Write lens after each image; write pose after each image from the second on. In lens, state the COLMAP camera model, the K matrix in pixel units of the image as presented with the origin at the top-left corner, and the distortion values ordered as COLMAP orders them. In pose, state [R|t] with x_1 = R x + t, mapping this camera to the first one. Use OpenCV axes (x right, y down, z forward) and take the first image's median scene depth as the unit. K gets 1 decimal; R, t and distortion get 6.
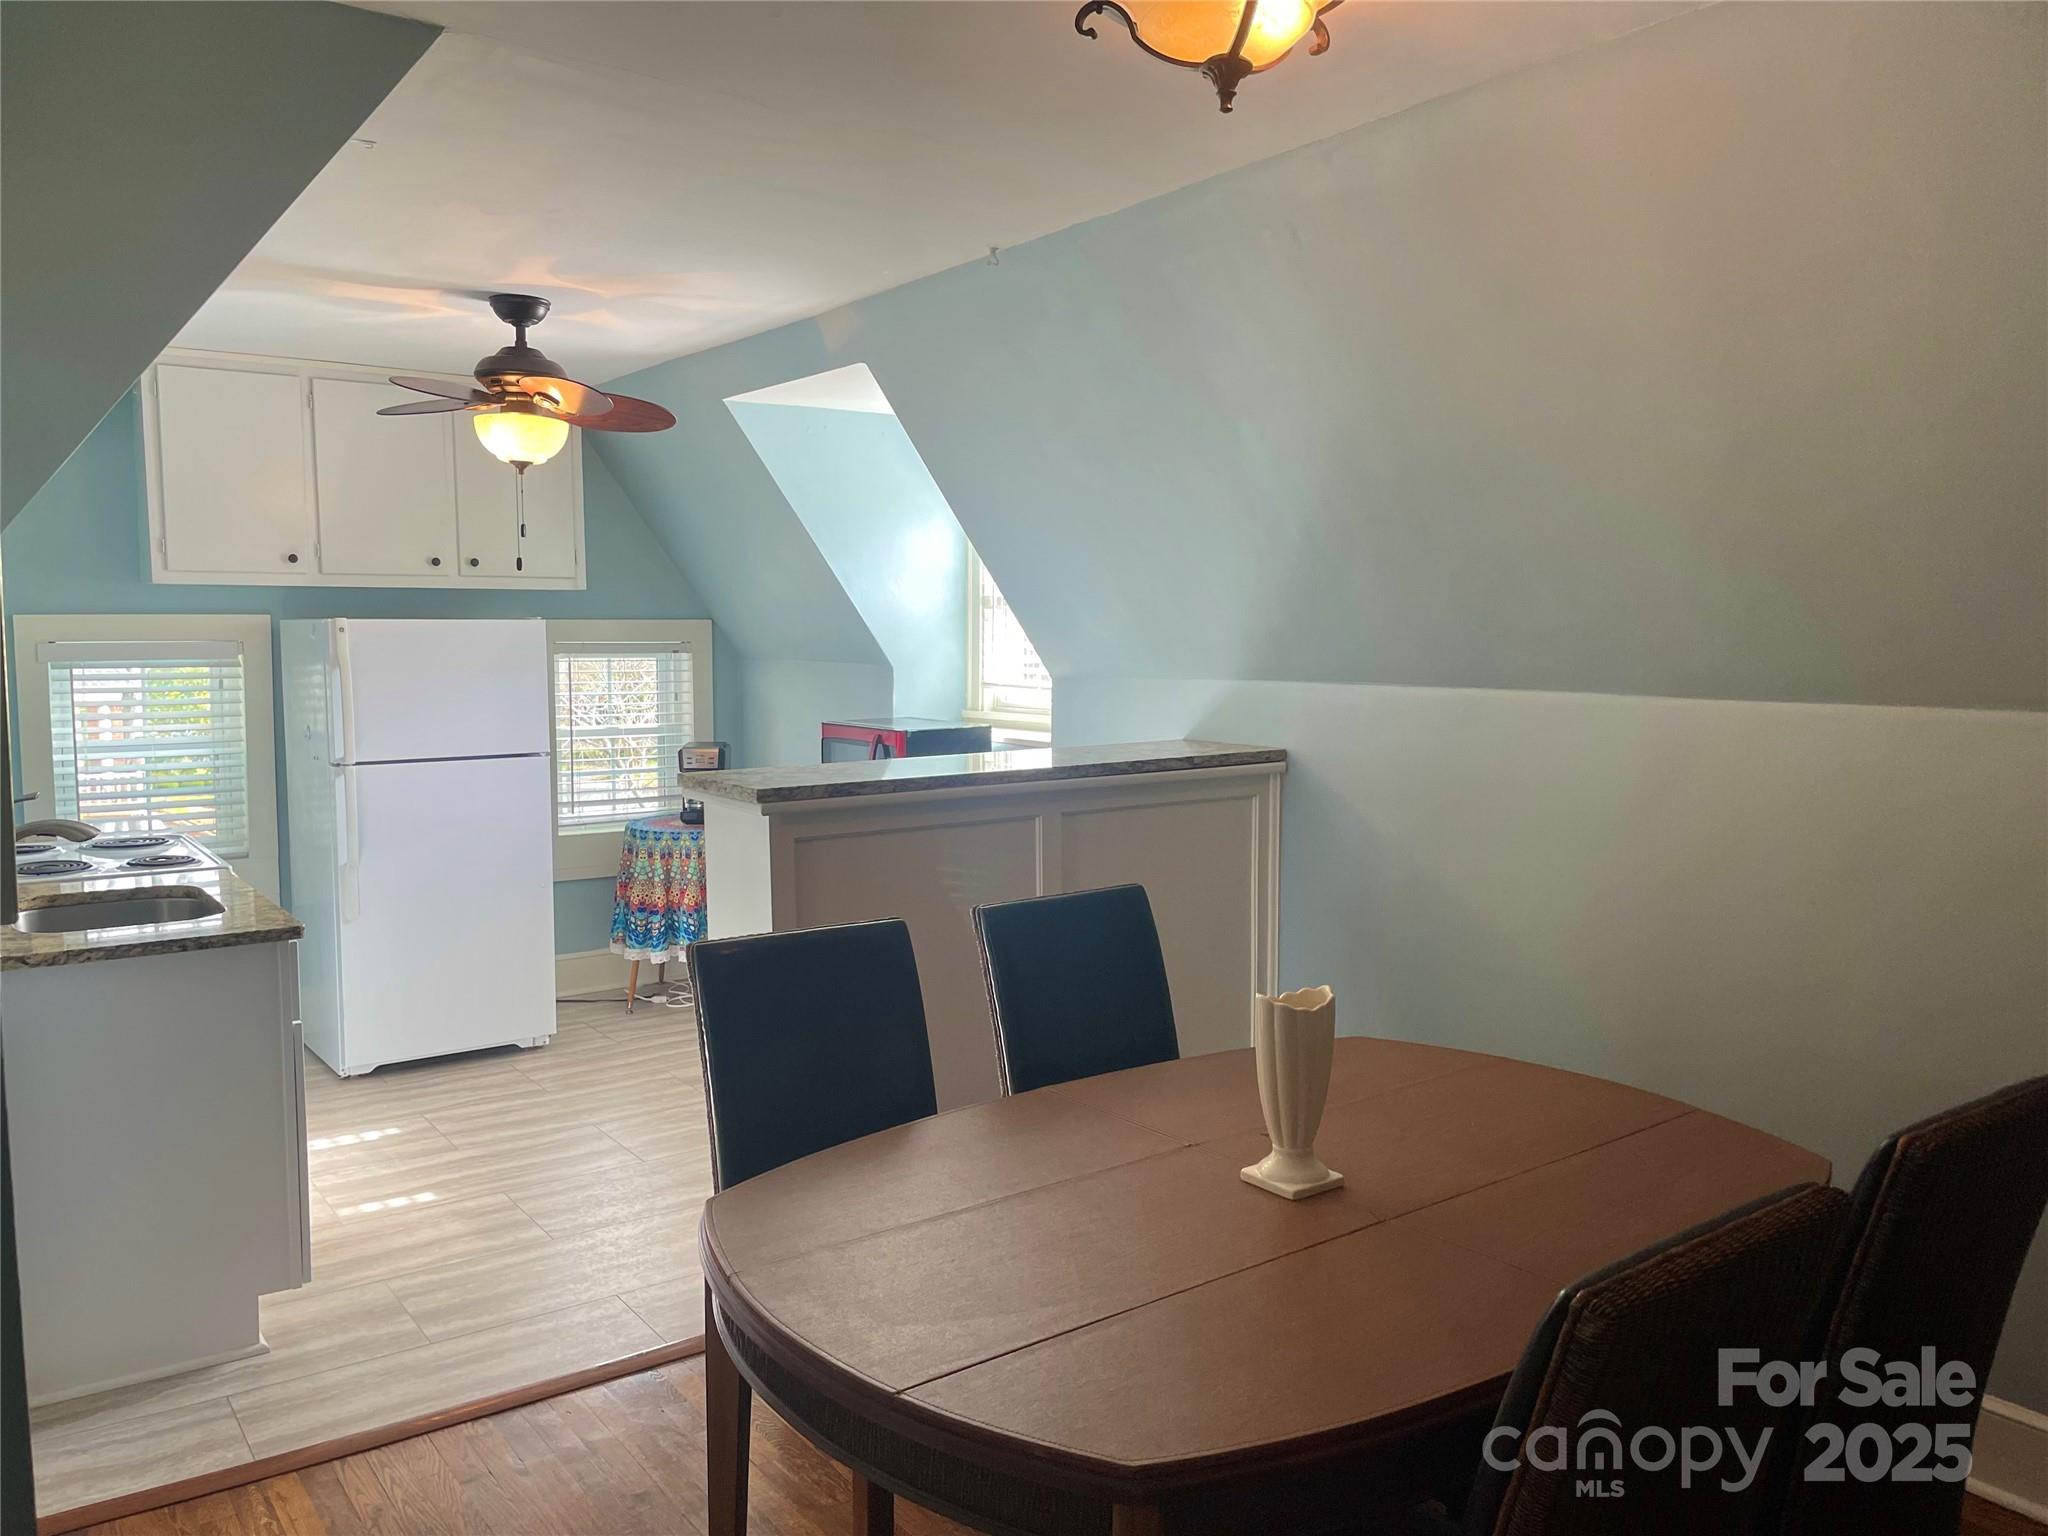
lens RADIAL K [[1528.7, 0, 1024.0], [0, 1528.7, 768.0], [0, 0, 1]] dist [0.041873, -0.063045]
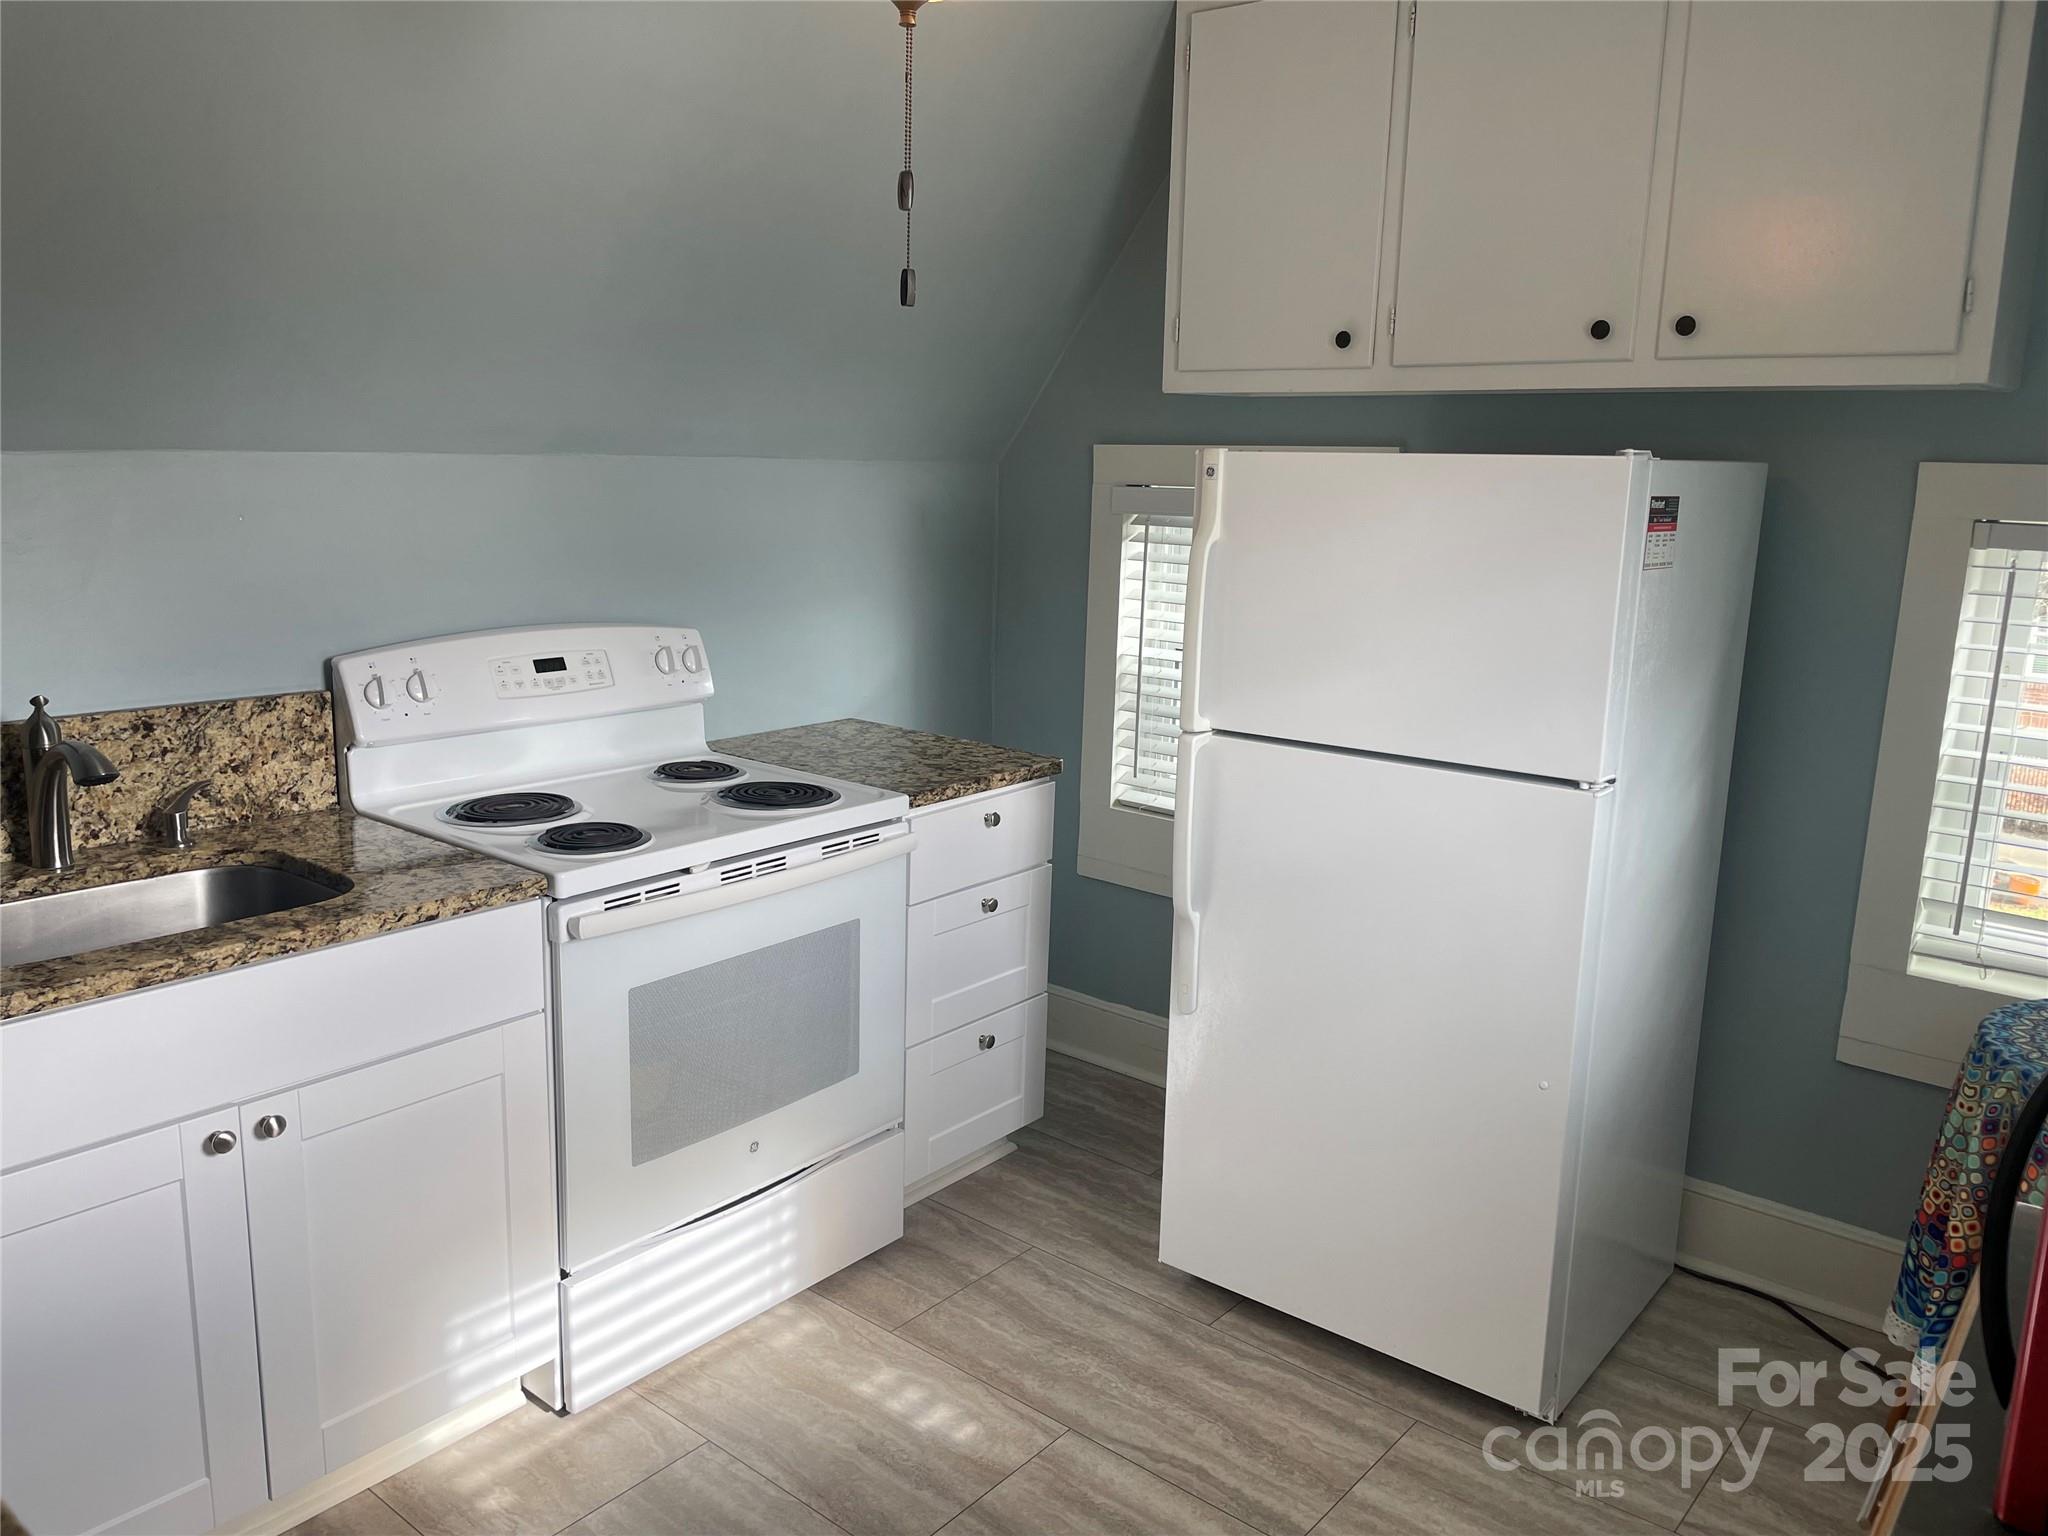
lens RADIAL K [[1543.8, 0, 1006.3], [0, 1543.8, 751.2], [0, 0, 1]] dist [0.093258, -0.137970]
pose [[0.241788, 0.192075, -0.951129, 0.045597], [-0.116549, 0.978865, 0.168048, -0.068872], [0.963304, 0.070221, 0.259064, 0.720208]]
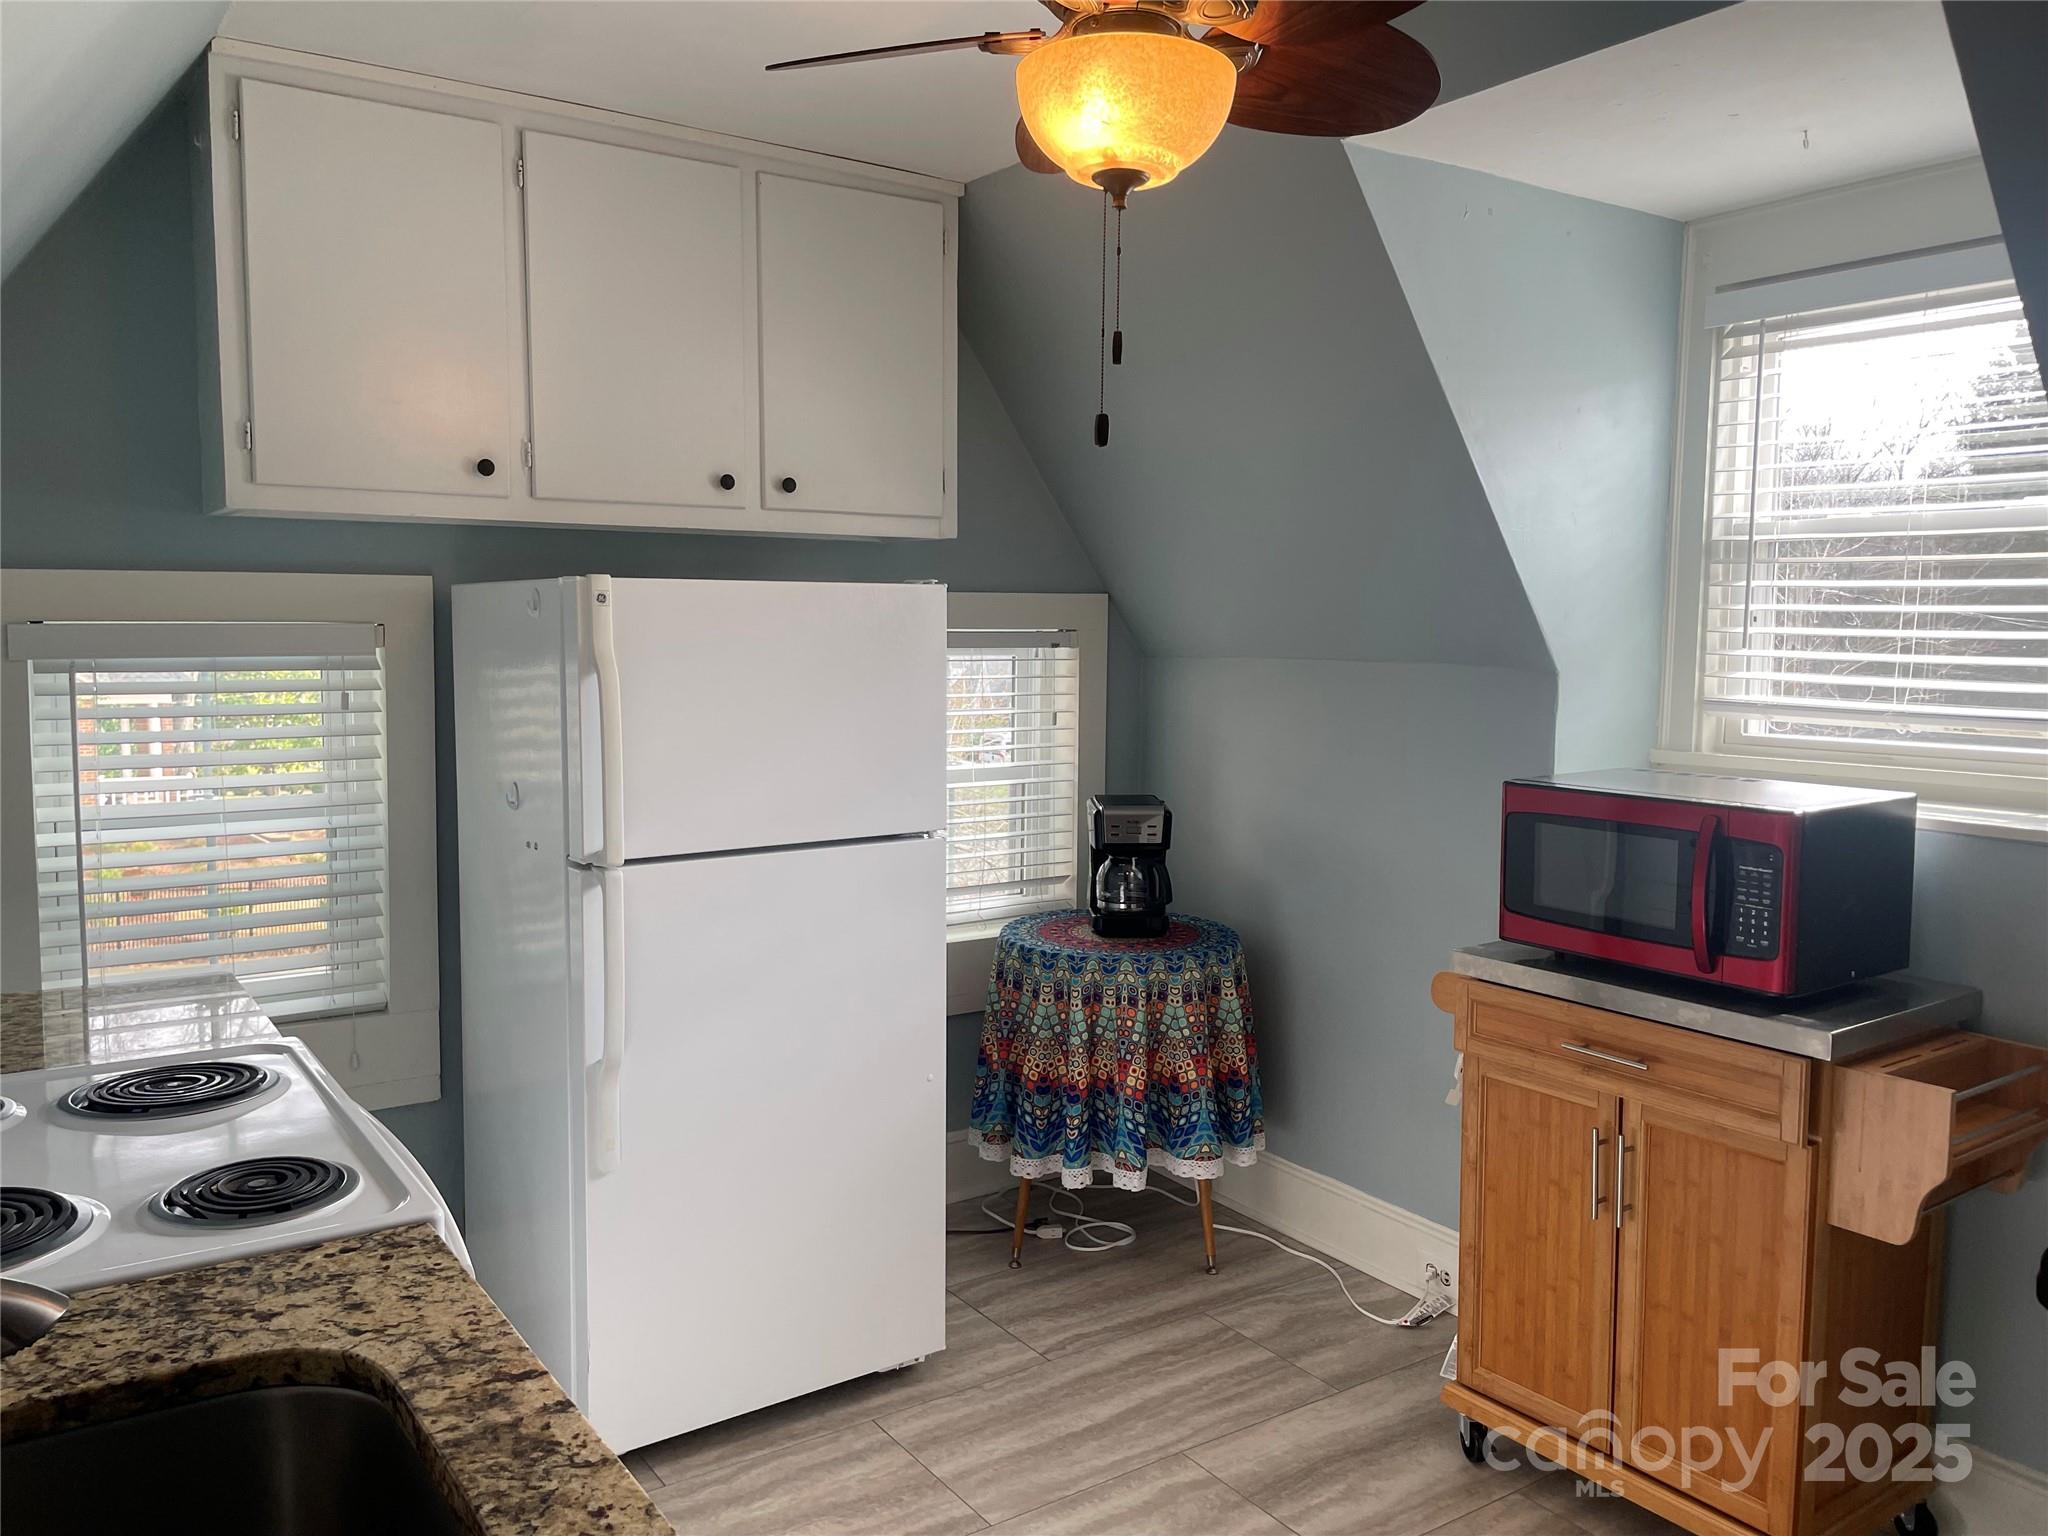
lens RADIAL K [[1543.8, 0, 1006.3], [0, 1543.8, 751.2], [0, 0, 1]] dist [0.093258, -0.137970]
pose [[0.999277, 0.004960, -0.037704, -0.261508], [-0.005386, 0.999923, -0.011214, -0.031255], [0.037645, 0.011409, 0.999226, 0.446277]]
